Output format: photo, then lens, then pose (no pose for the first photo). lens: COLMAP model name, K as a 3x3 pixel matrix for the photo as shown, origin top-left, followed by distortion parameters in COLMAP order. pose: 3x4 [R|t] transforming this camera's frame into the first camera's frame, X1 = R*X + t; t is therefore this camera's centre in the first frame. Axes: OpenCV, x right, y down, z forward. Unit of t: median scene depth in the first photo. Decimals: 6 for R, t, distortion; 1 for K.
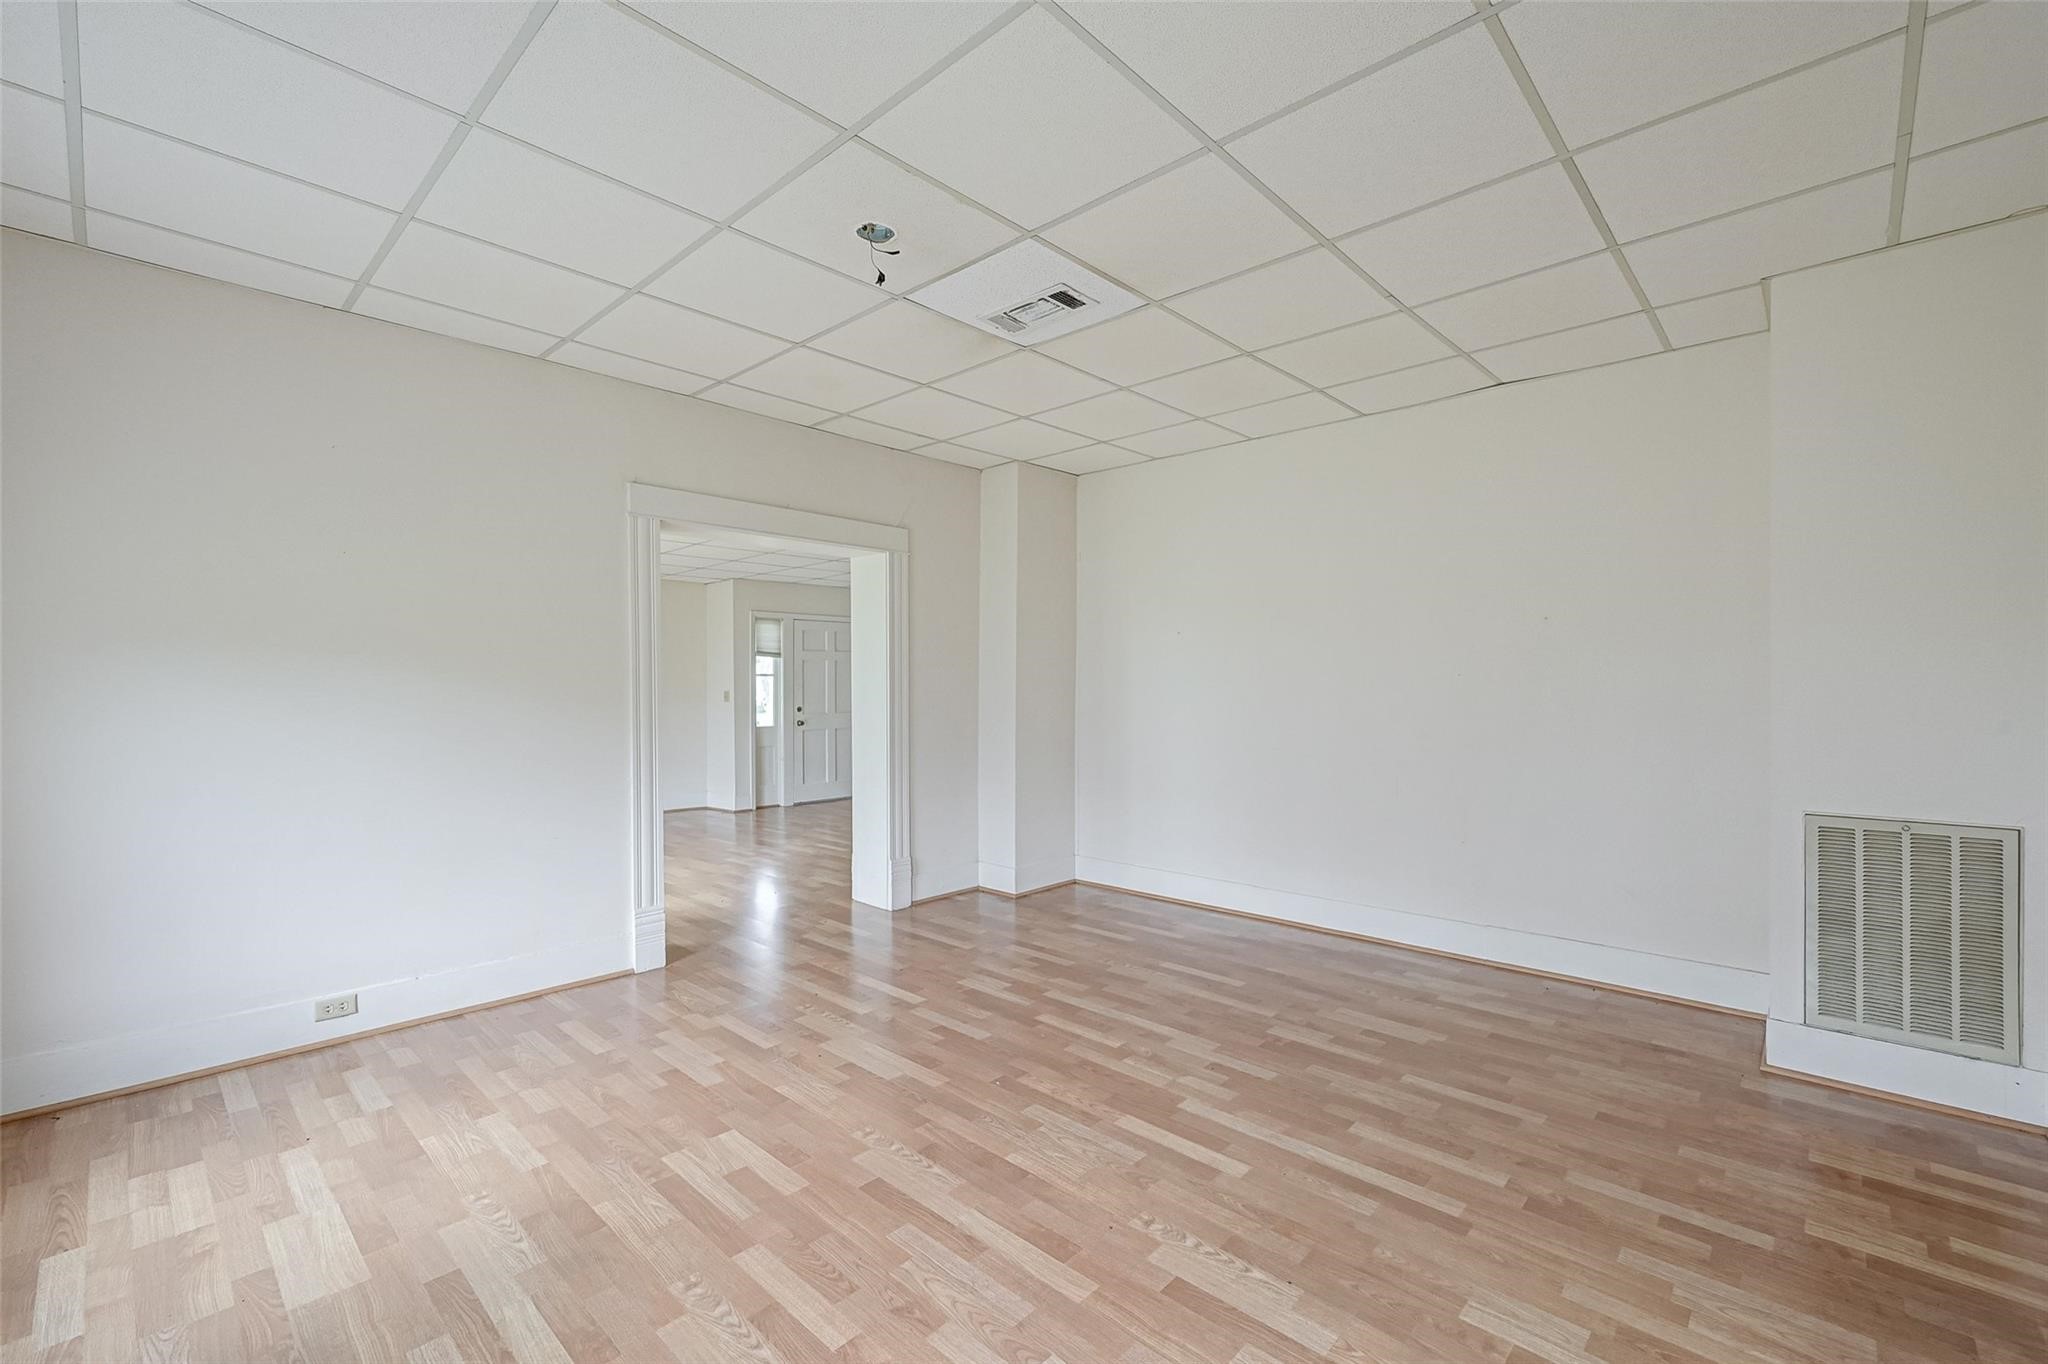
lens RADIAL K [[827.2, 0, 1034.5], [0, 827.2, 686.0], [0, 0, 1]] dist [-0.001032, 0.000253]
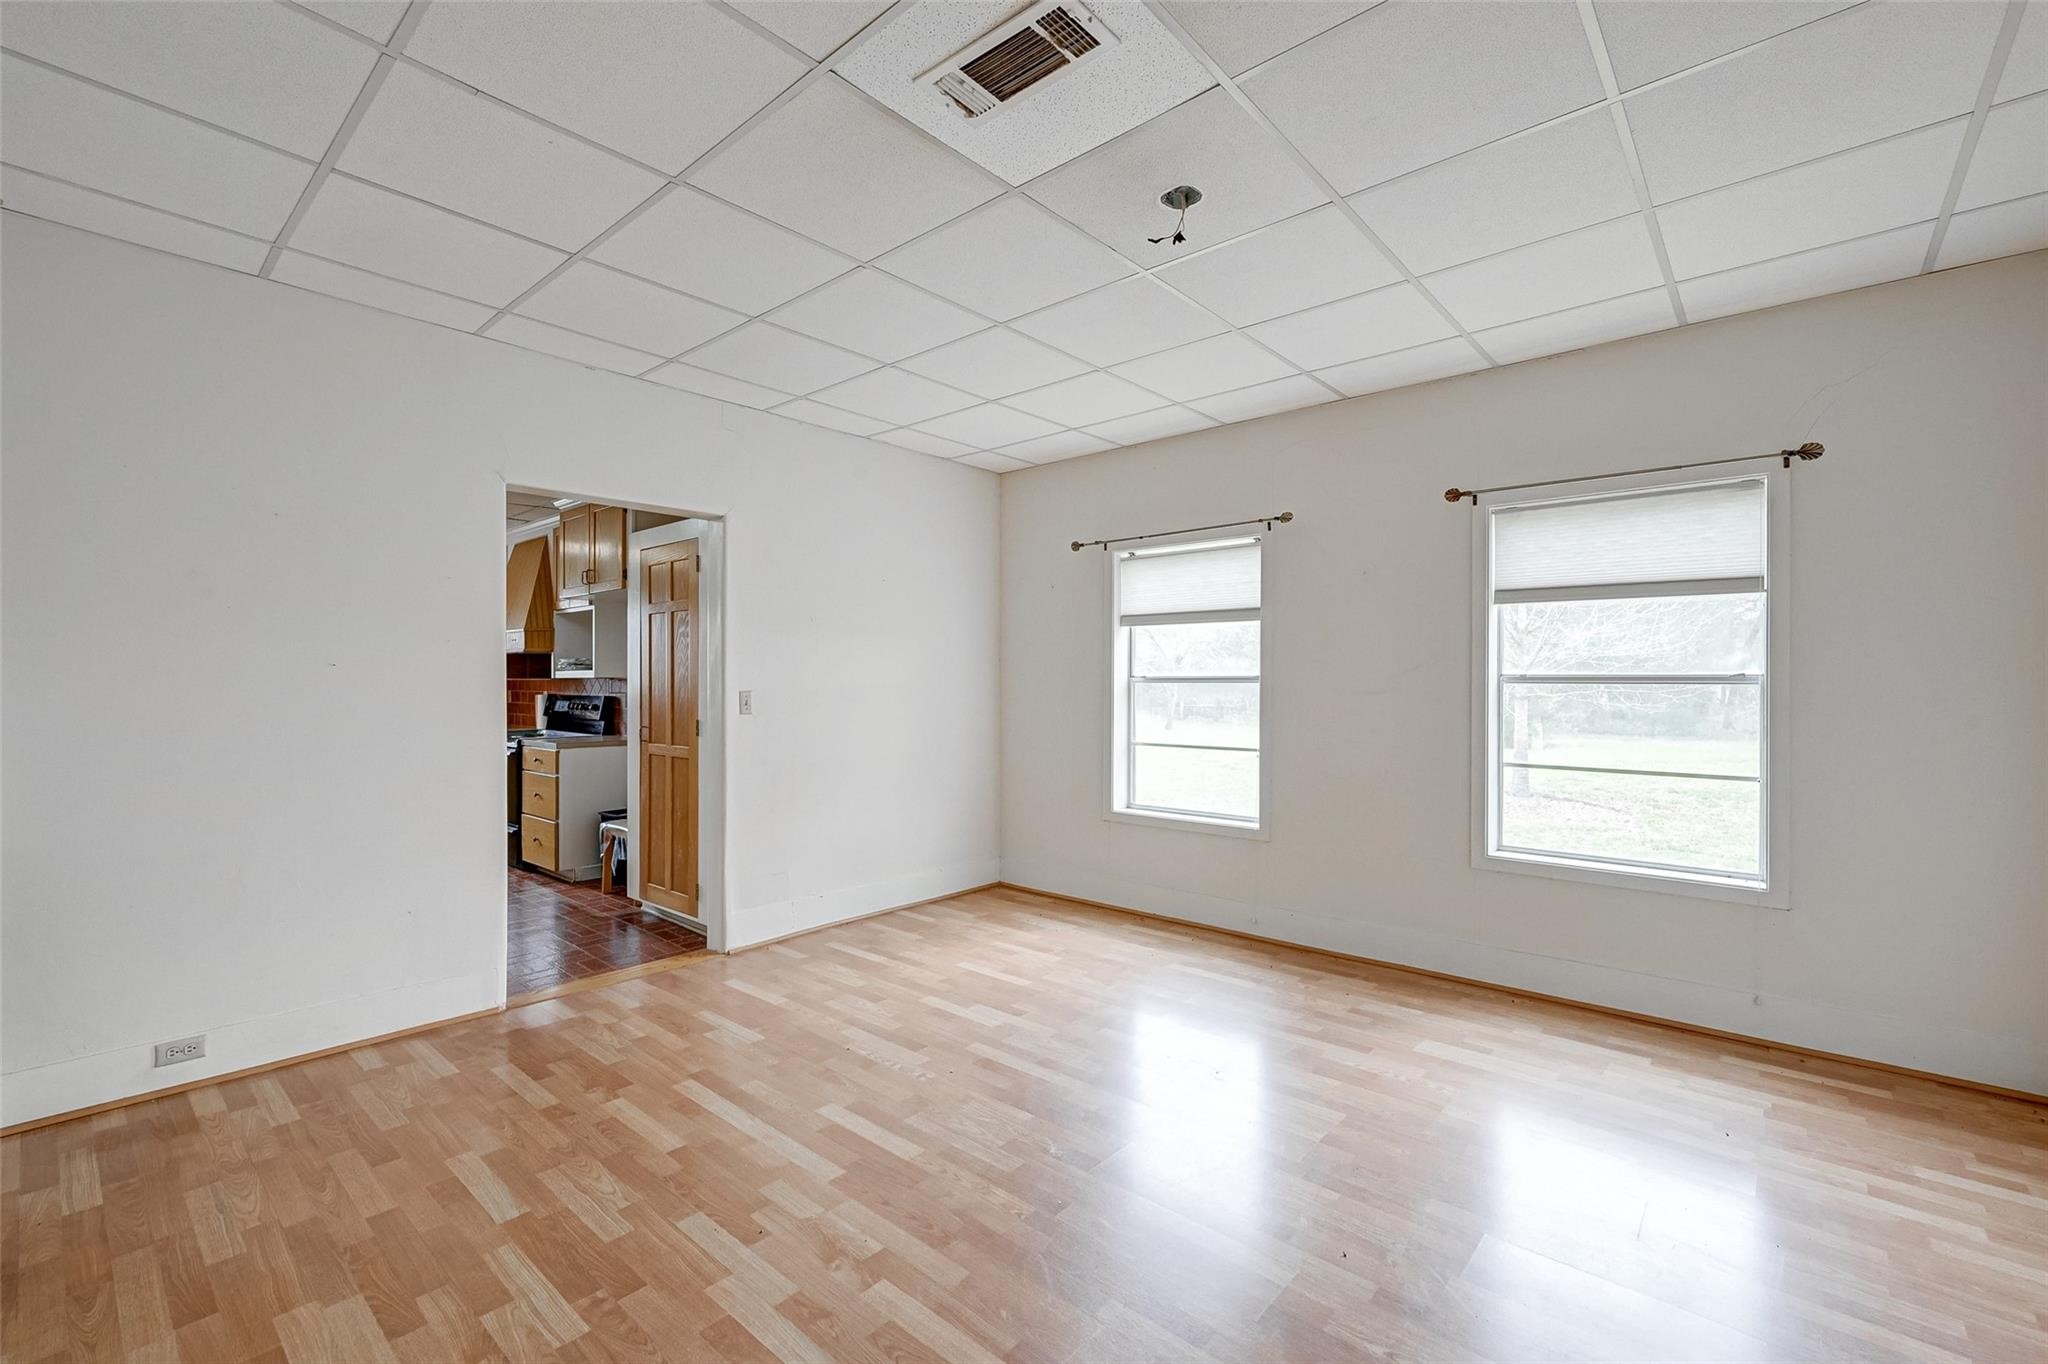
lens RADIAL K [[827.2, 0, 1019.2], [0, 827.2, 682.4], [0, 0, 1]] dist [-0.001032, 0.000253]
pose [[-0.999058, 0.000925, -0.043374, 0.028639], [0.000933, 1.000000, -0.000177, -0.004721], [0.043373, -0.000217, -0.999059, 1.932689]]
